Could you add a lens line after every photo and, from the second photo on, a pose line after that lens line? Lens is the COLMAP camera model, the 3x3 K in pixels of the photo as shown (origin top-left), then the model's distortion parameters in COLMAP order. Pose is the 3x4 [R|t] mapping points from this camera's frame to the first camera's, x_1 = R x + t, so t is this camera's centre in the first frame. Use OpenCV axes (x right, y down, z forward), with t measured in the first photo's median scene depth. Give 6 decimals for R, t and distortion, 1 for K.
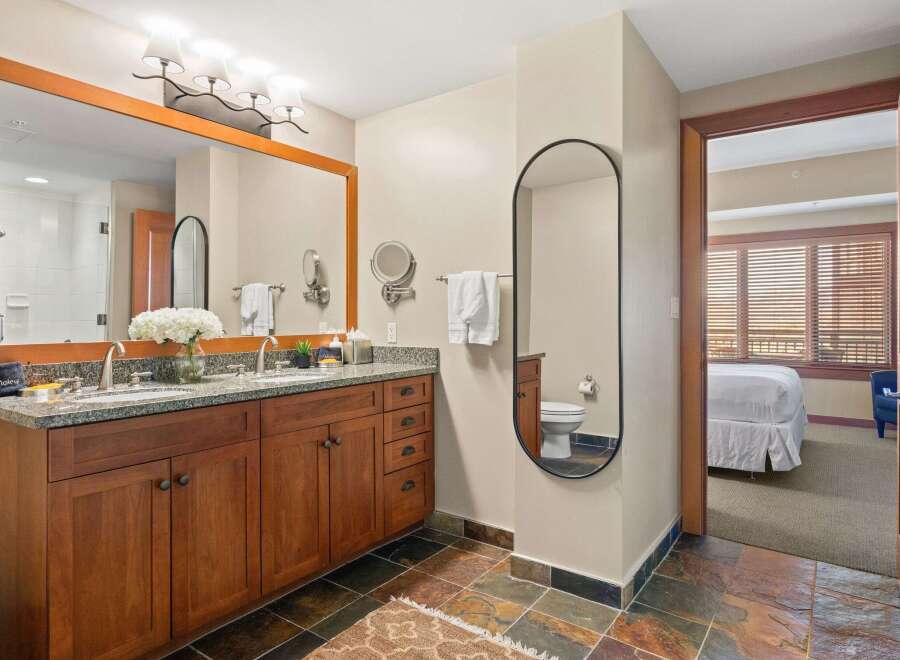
lens RADIAL K [[539.8, 0, 450.0], [0, 539.8, 330.0], [0, 0, 1]] dist [-0.003461, -0.001529]
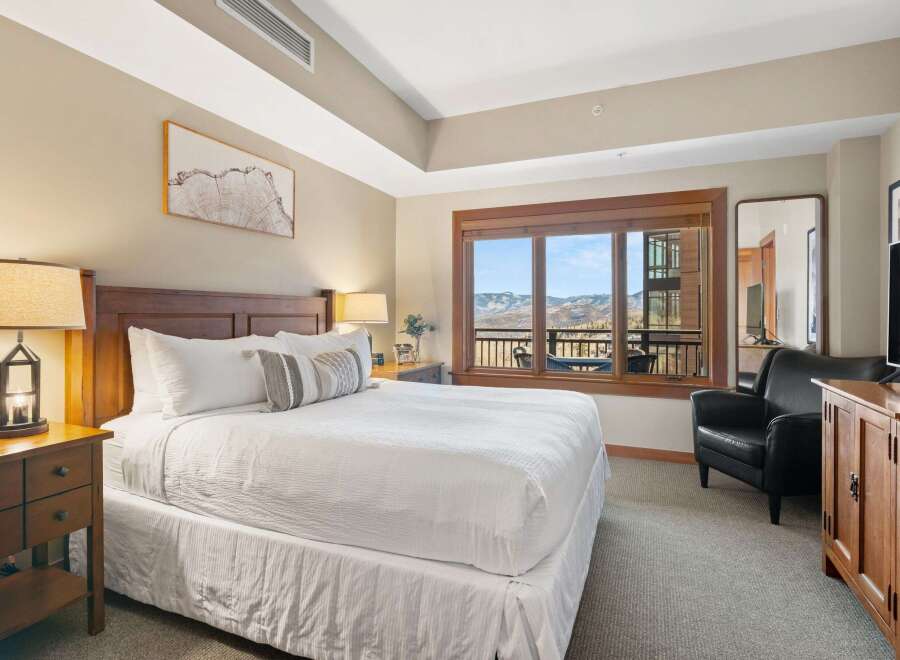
lens RADIAL K [[469.6, 0, 450.0], [0, 469.6, 330.0], [0, 0, 1]] dist [0.001253, 0.000075]
pose [[0.974128, -0.007010, 0.225887, 0.335929], [0.006071, 0.999970, 0.004853, -0.011403], [-0.225914, -0.003357, 0.974142, 0.471559]]
